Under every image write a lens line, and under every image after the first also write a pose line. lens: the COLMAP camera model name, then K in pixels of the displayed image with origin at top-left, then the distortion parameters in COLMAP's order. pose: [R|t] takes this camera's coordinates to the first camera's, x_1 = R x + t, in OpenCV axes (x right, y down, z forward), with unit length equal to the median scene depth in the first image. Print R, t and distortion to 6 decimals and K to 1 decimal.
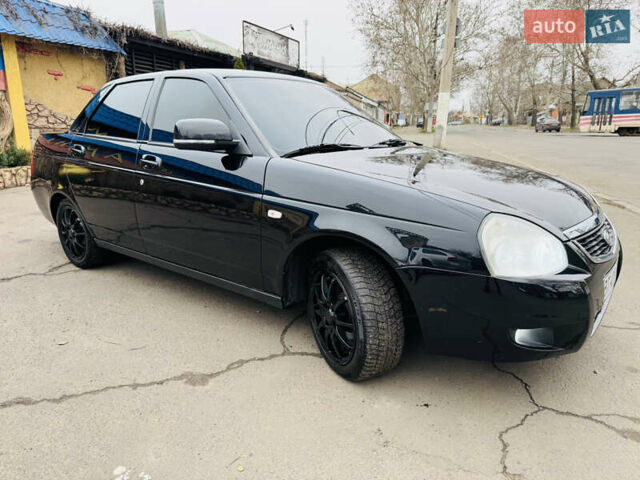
lens RADIAL K [[447.4, 0, 316.9], [0, 447.4, 239.0], [0, 0, 1]] dist [0.004873, -0.005199]
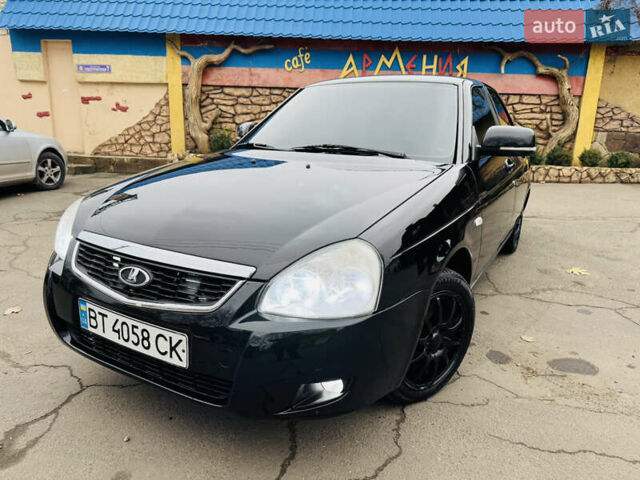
lens RADIAL K [[447.6, 0, 321.7], [0, 447.6, 238.5], [0, 0, 1]] dist [0.007713, -0.008907]
pose [[0.154136, 0.243048, -0.957690, 0.684040], [-0.256632, 0.945855, 0.198741, -0.135026], [0.954139, 0.215141, 0.208165, 0.560452]]
